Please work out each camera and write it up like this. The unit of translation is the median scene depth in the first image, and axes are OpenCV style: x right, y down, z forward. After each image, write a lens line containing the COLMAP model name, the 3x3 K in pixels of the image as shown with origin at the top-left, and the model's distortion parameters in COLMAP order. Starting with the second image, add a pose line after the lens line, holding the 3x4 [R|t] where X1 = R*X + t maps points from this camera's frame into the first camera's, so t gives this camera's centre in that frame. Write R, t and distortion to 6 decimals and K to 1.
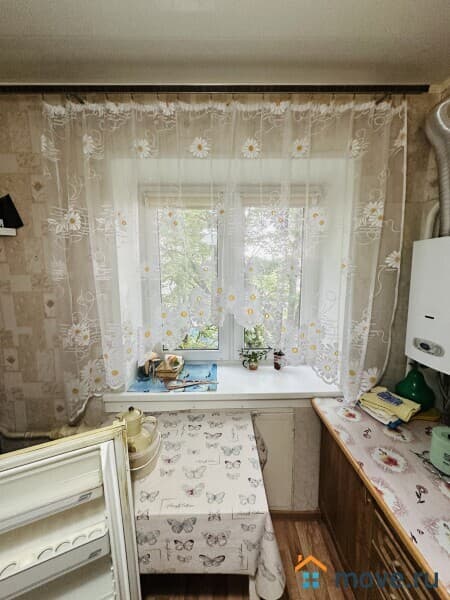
lens RADIAL K [[238.1, 0, 225.0], [0, 238.1, 300.0], [0, 0, 1]] dist [-0.000507, -0.000018]
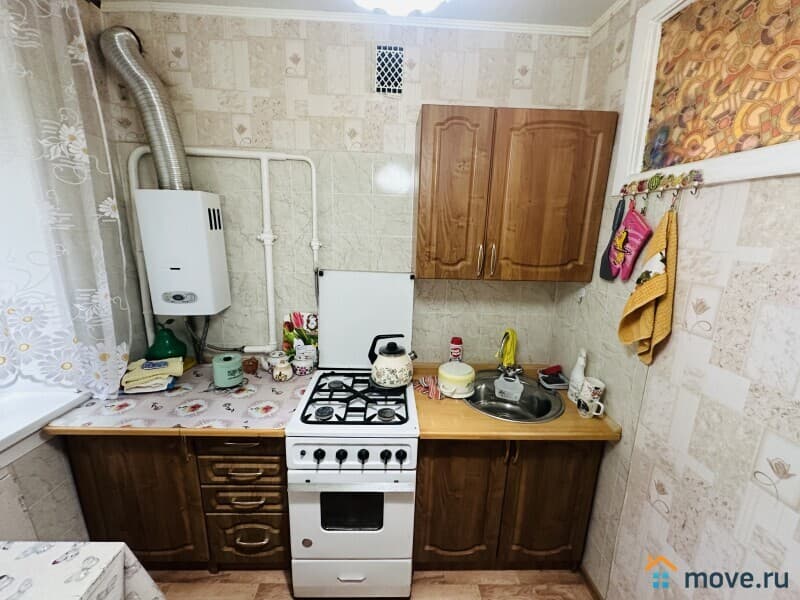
lens RADIAL K [[317.4, 0, 400.0], [0, 317.4, 300.0], [0, 0, 1]] dist [-0.000507, -0.000018]
pose [[-0.011518, -0.215262, 0.976488, -0.461669], [0.105557, 0.970835, 0.215261, 0.009065], [-0.994347, 0.105554, 0.011540, 0.026125]]
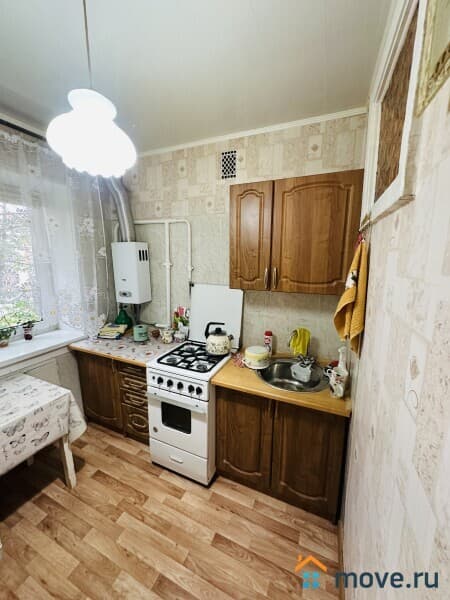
lens RADIAL K [[238.1, 0, 225.0], [0, 238.1, 300.0], [0, 0, 1]] dist [-0.000507, -0.000018]
pose [[0.418552, -0.152295, 0.895333, -0.601954], [0.111432, 0.987003, 0.115795, 0.090686], [-0.901331, 0.051303, 0.430083, -0.621810]]
